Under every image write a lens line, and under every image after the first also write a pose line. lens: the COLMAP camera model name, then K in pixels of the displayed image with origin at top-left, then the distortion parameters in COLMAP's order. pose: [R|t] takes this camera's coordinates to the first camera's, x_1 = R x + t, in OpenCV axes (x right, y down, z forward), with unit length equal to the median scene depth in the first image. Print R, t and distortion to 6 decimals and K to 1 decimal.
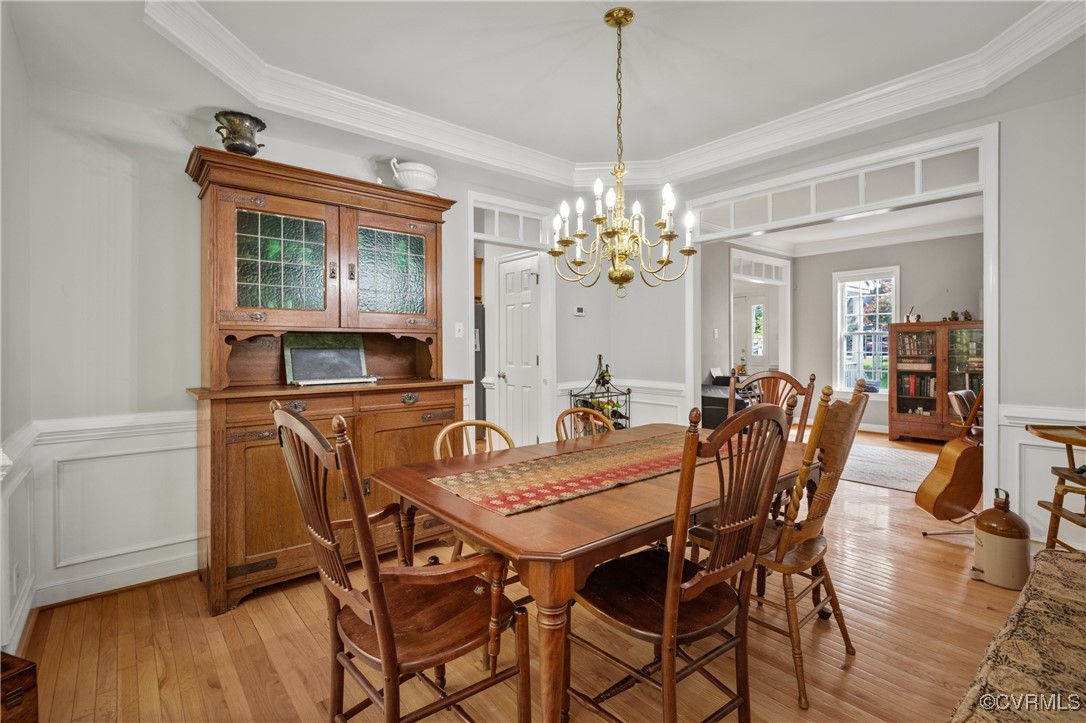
lens RADIAL K [[513.3, 0, 543.2], [0, 513.3, 354.4], [0, 0, 1]] dist [0.008938, -0.007265]
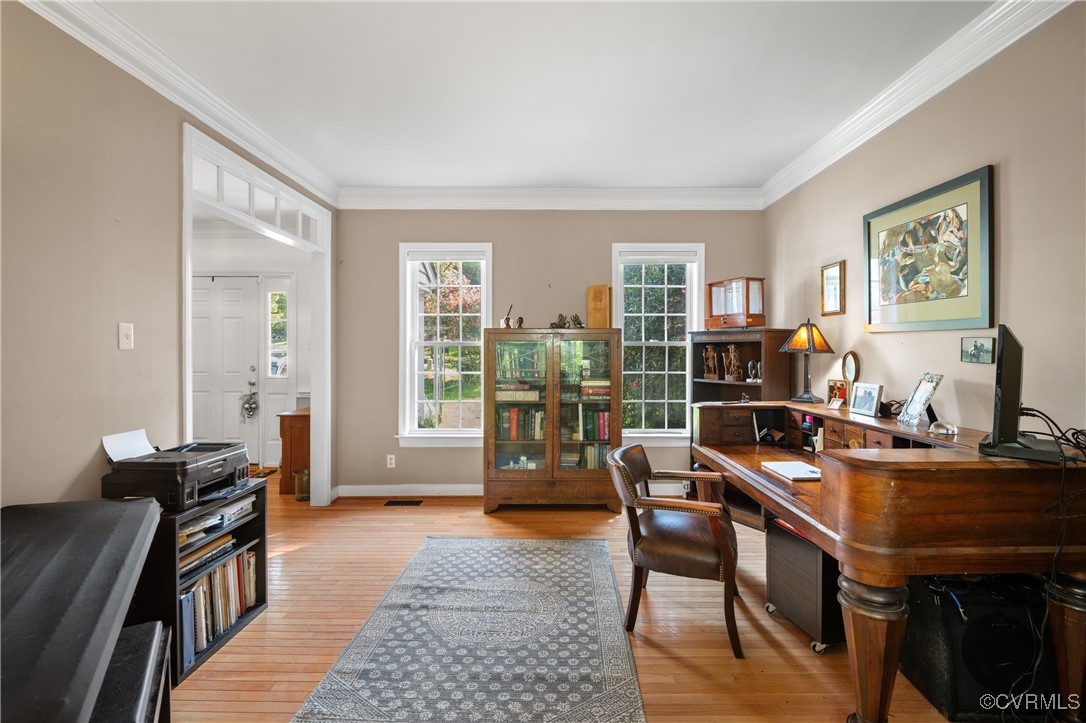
lens RADIAL K [[513.3, 0, 548.1], [0, 513.3, 355.0], [0, 0, 1]] dist [0.008938, -0.007265]
pose [[0.663733, -0.000418, 0.747970, 0.256993], [0.008561, 0.999939, -0.007038, -0.022868], [-0.747921, 0.011075, 0.663696, 0.532436]]
